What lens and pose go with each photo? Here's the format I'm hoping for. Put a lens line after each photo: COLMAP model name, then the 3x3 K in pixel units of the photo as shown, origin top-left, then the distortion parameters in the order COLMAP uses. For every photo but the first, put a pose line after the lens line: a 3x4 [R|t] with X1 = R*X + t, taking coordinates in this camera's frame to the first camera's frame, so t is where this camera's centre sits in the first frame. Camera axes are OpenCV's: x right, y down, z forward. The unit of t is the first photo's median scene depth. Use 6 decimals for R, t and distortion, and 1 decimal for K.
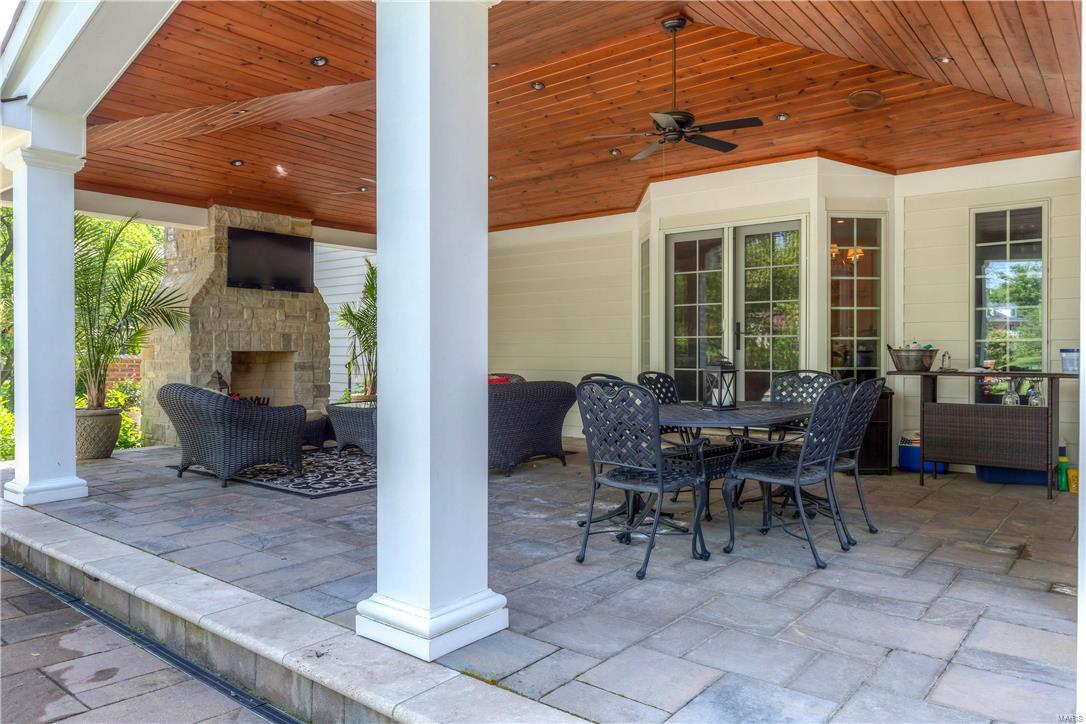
lens RADIAL K [[740.7, 0, 546.5], [0, 740.7, 354.1], [0, 0, 1]] dist [0.003186, -0.000405]
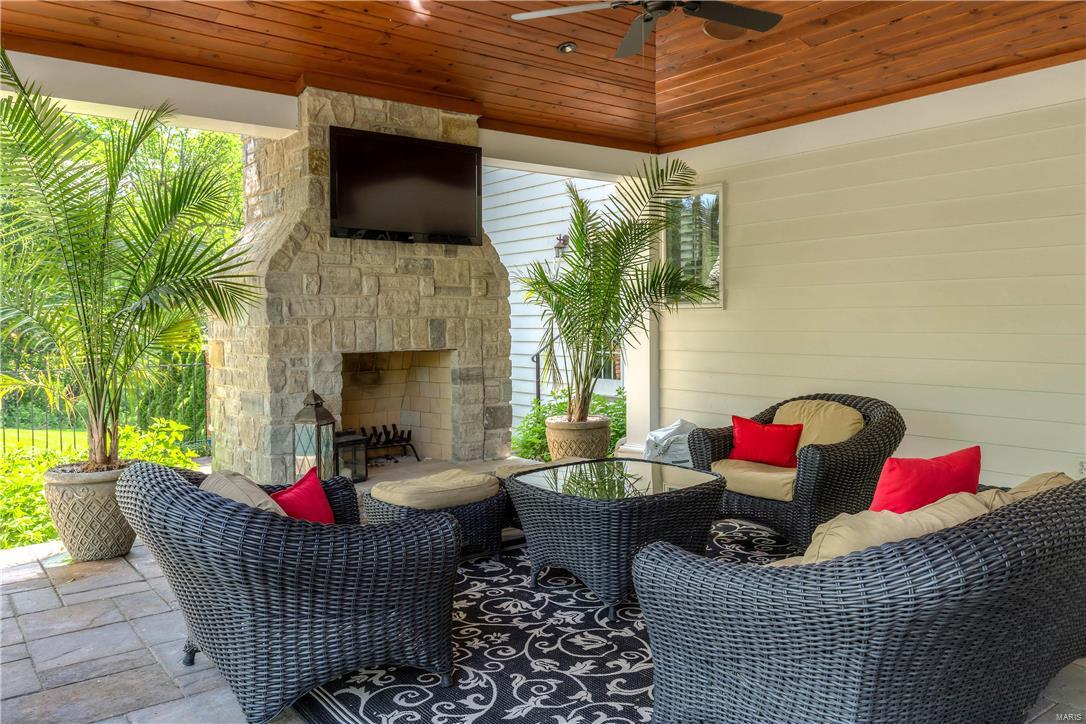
lens RADIAL K [[820.4, 0, 543.7], [0, 820.4, 363.4], [0, 0, 1]] dist [0.011598, 0.000547]
pose [[0.971219, 0.004782, -0.238142, -0.124759], [0.007579, 0.998672, 0.050960, -0.025574], [0.238069, -0.051299, 0.969893, 0.417481]]
